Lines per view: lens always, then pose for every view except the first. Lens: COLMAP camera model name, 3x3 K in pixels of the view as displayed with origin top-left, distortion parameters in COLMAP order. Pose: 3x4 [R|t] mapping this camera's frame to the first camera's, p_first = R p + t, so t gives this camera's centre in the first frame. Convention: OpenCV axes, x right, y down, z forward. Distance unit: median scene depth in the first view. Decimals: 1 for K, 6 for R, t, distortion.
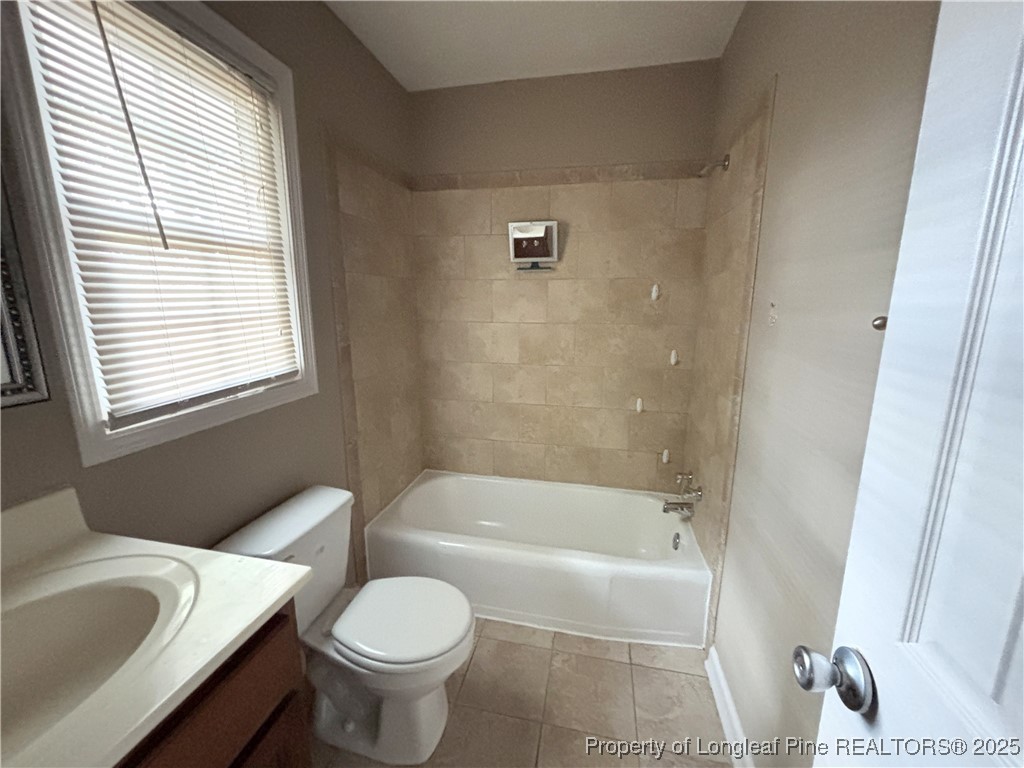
lens RADIAL K [[417.9, 0, 511.2], [0, 417.9, 384.7], [0, 0, 1]] dist [0.001611, 0.000094]
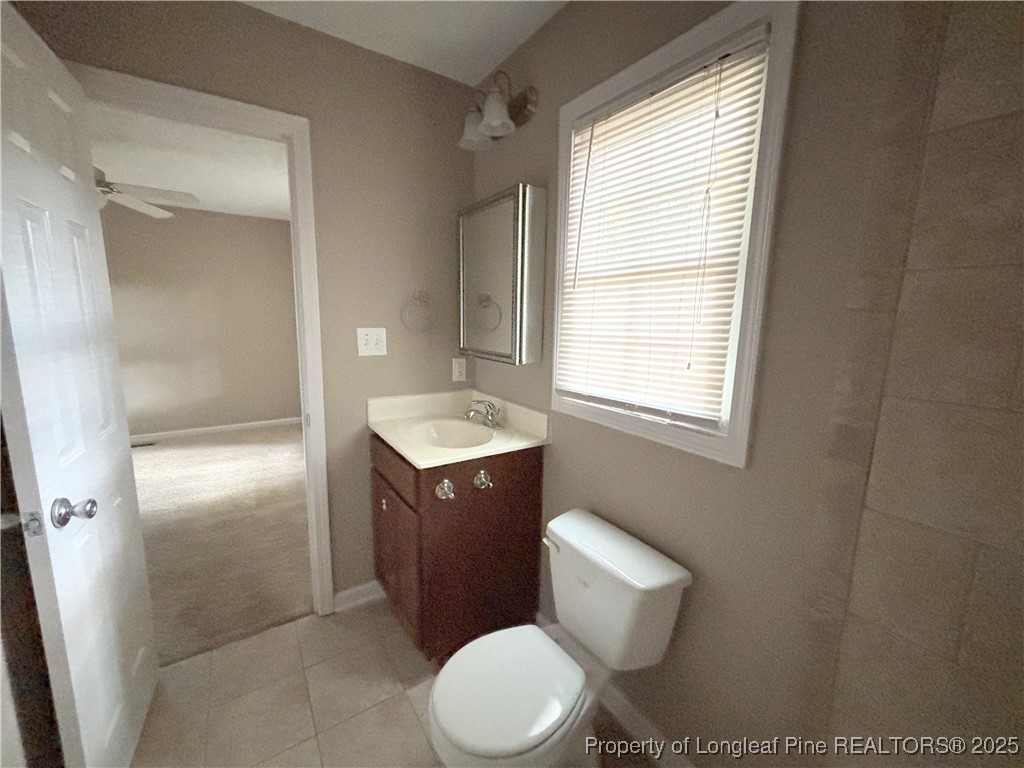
lens RADIAL K [[417.9, 0, 511.2], [0, 417.9, 384.7], [0, 0, 1]] dist [0.001611, 0.000094]
pose [[-0.702439, 0.104113, -0.704088, 0.291746], [-0.156648, 0.942372, 0.295630, -0.290252], [0.694292, 0.317956, -0.645650, 1.361480]]
